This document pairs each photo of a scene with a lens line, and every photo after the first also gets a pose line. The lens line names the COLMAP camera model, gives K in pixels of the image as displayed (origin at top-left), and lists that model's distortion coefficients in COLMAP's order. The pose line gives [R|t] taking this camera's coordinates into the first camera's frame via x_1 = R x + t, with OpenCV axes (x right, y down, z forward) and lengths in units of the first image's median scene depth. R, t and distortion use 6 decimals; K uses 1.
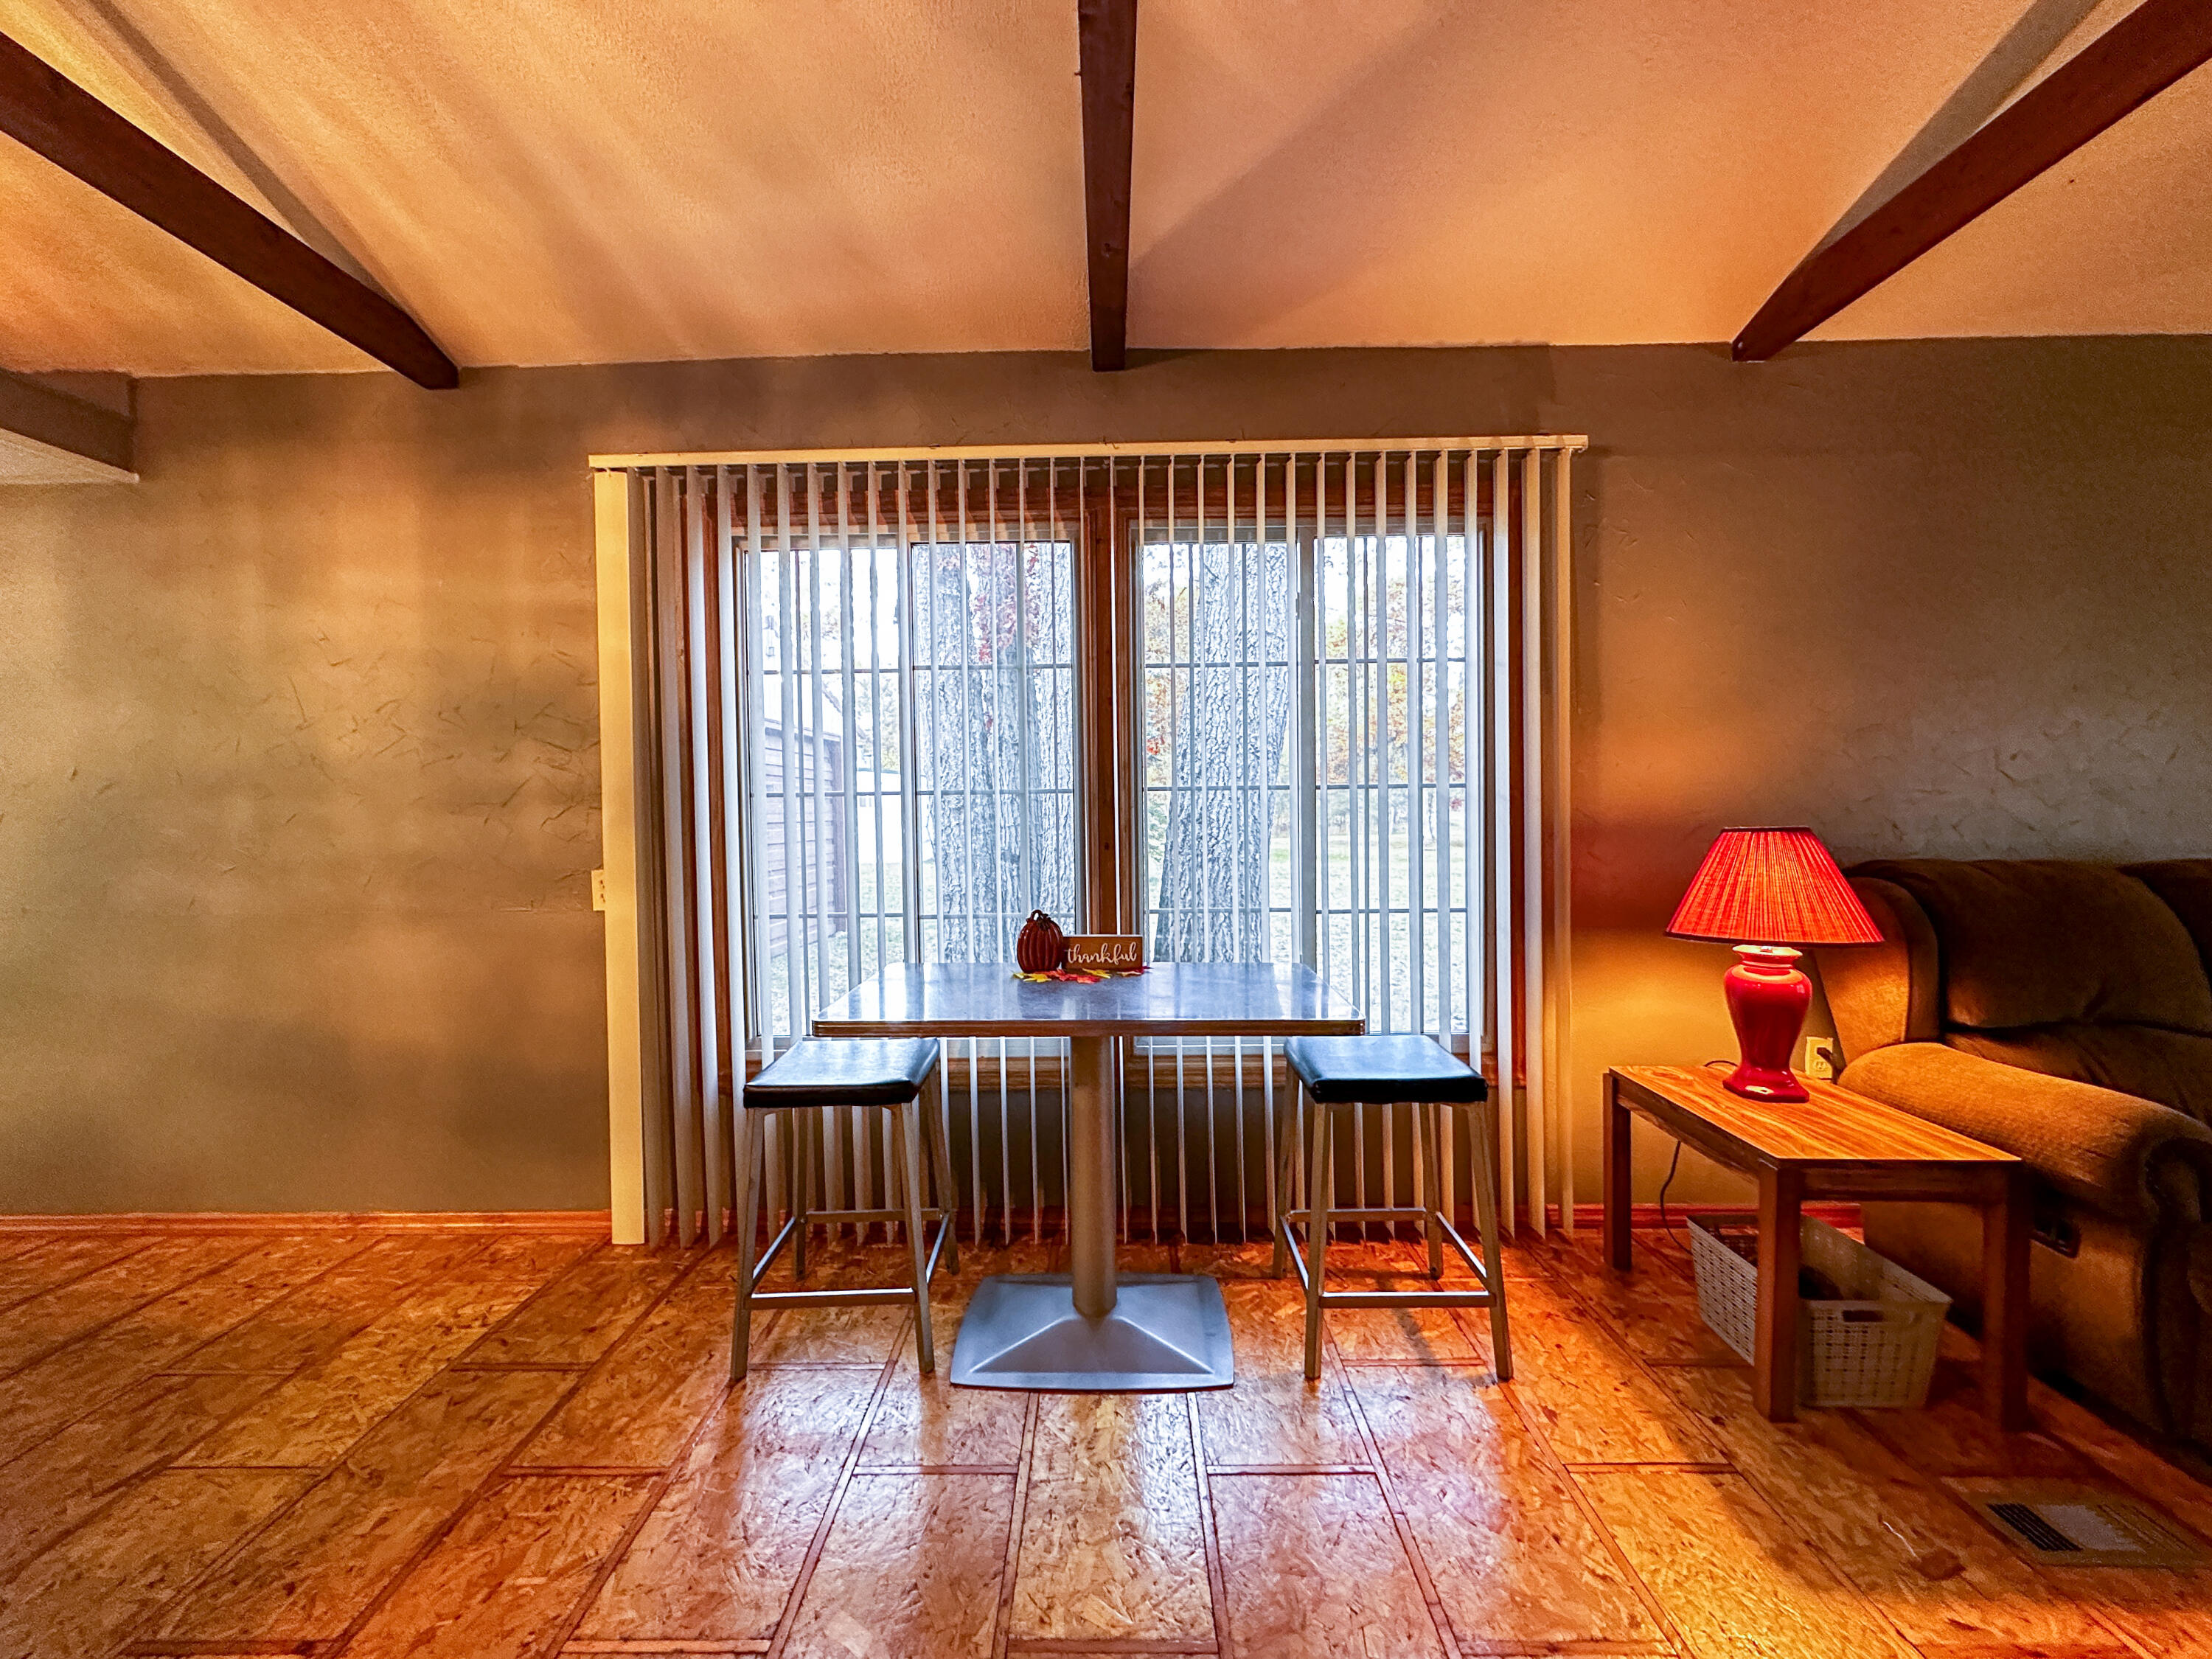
lens RADIAL K [[879.7, 0, 1100.4], [0, 879.7, 828.5], [0, 0, 1]] dist [-0.004142, 0.000861]
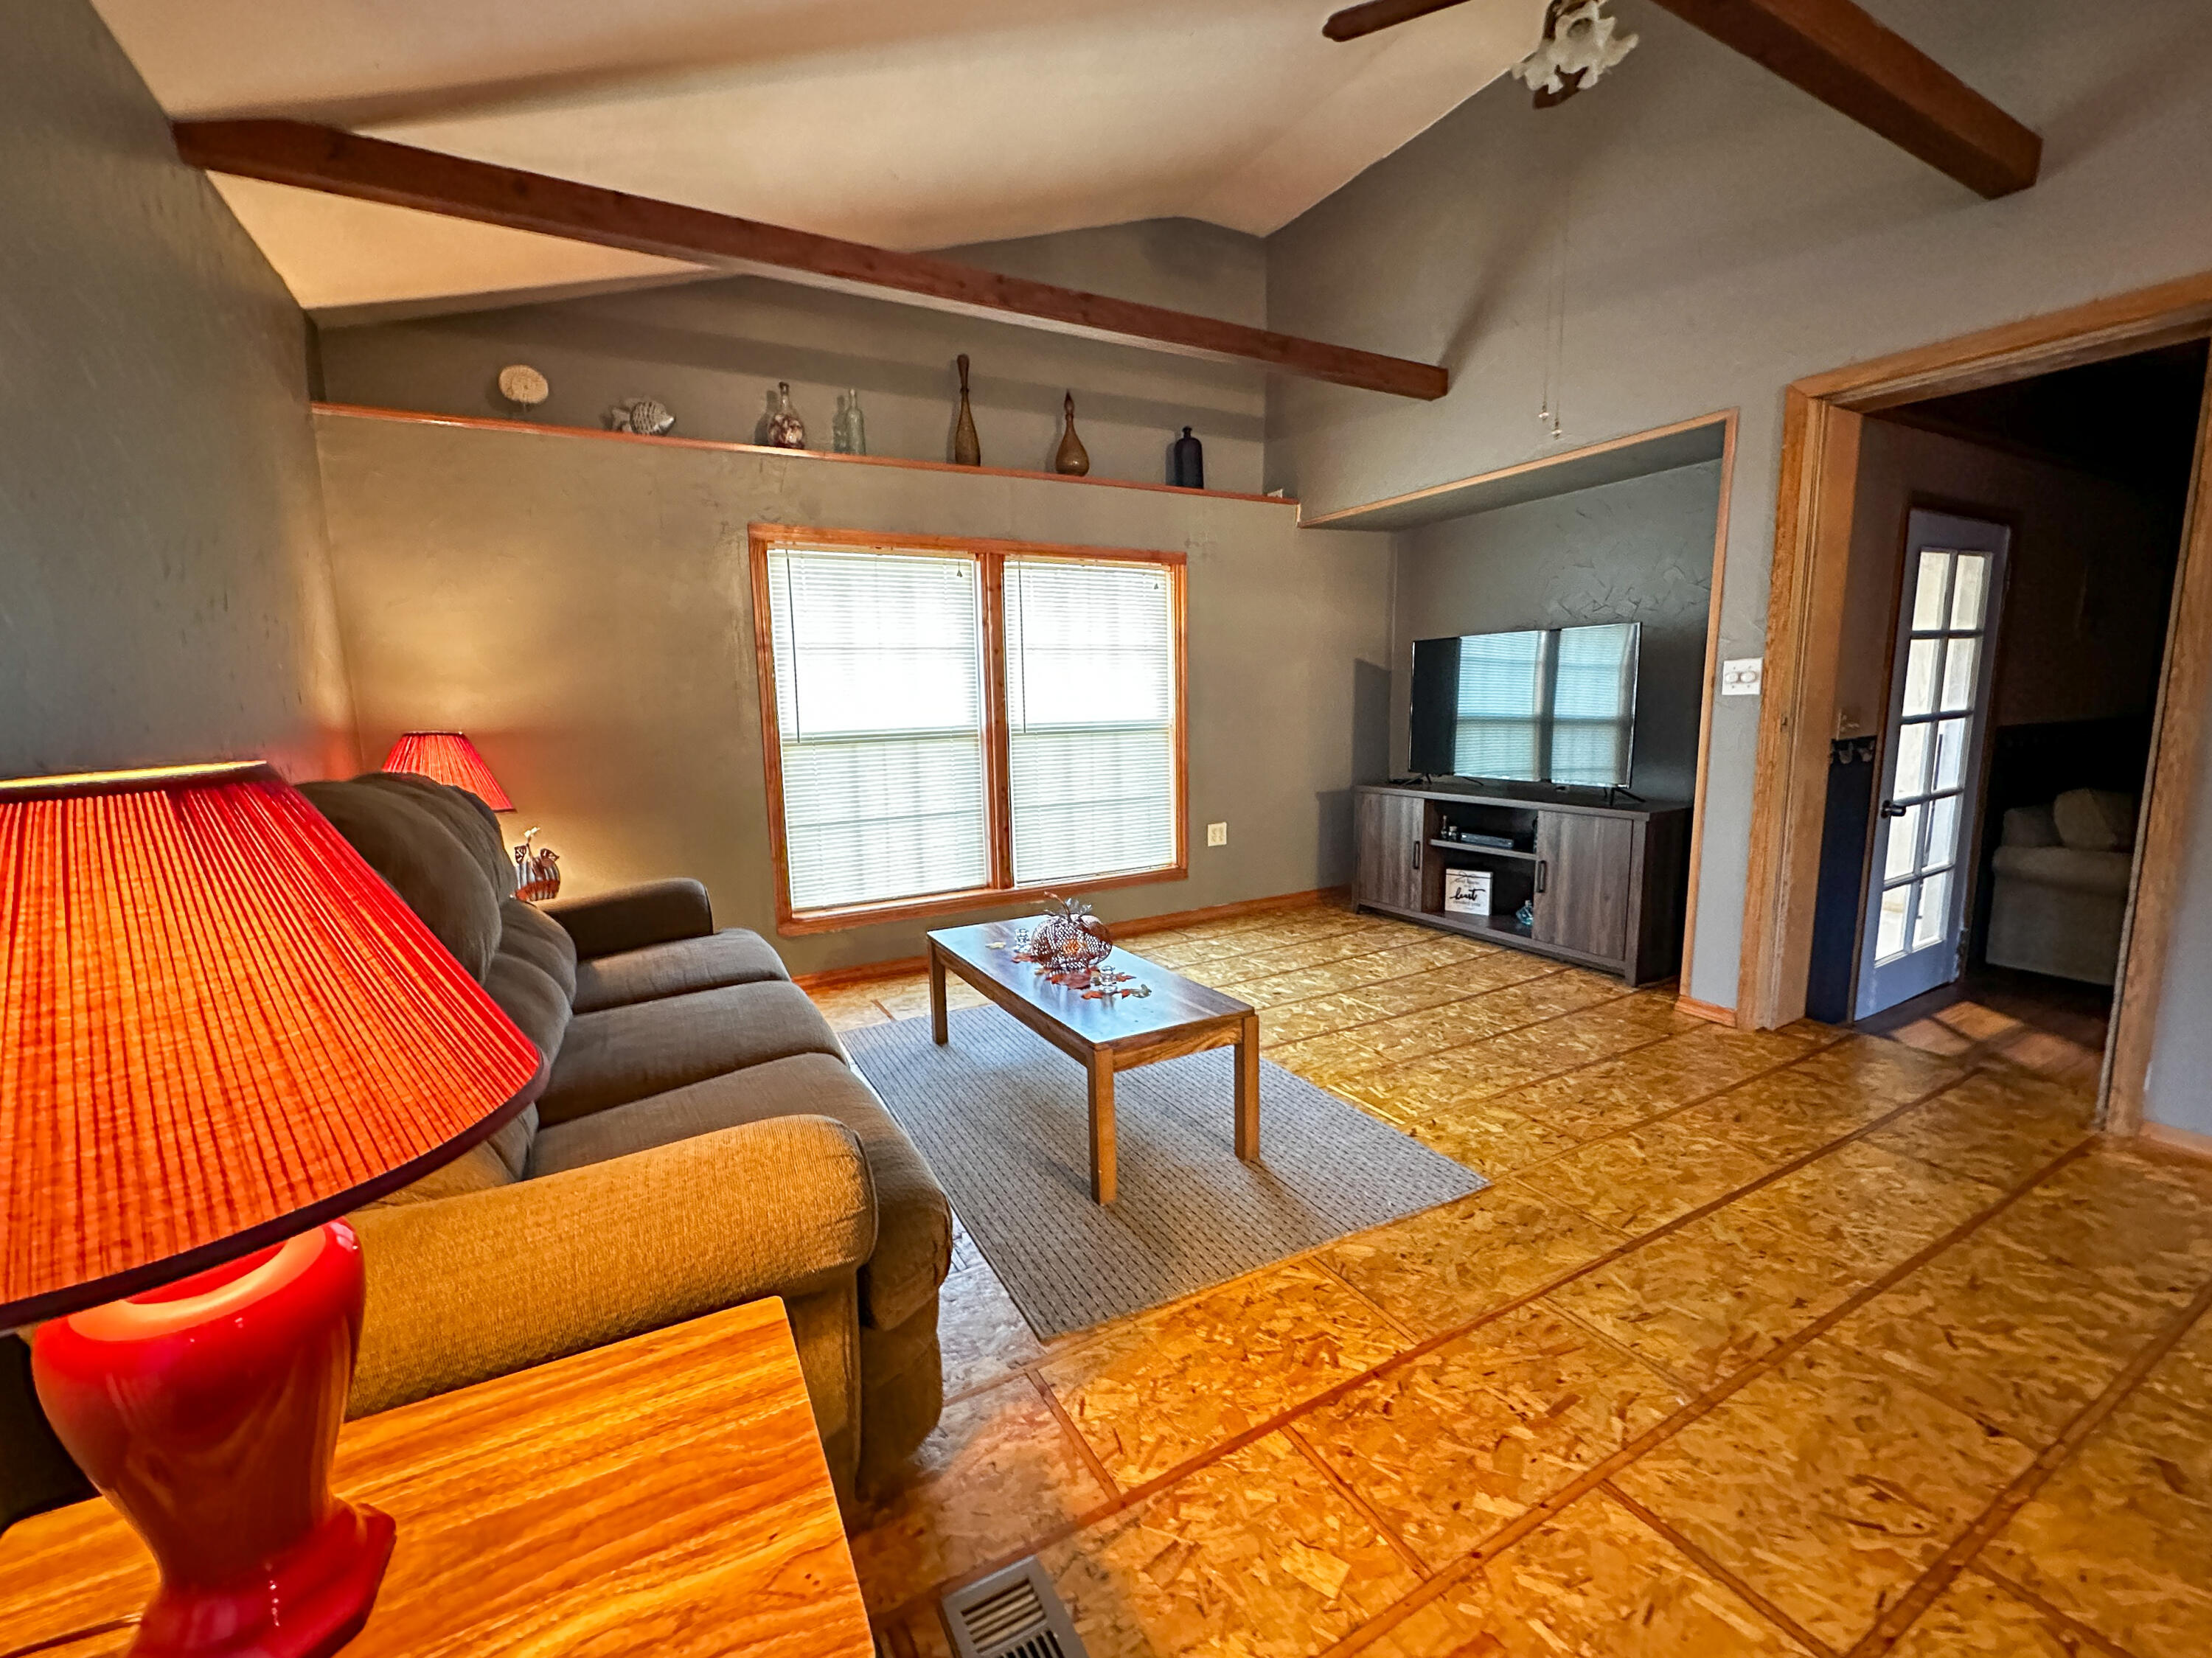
lens RADIAL K [[908.3, 0, 1102.0], [0, 908.3, 827.7], [0, 0, 1]] dist [-0.001806, 0.000774]
pose [[-0.492547, -0.101507, 0.864346, 0.357648], [0.045596, 0.988801, 0.142105, -0.010994], [-0.869090, 0.109404, -0.482403, 0.864119]]
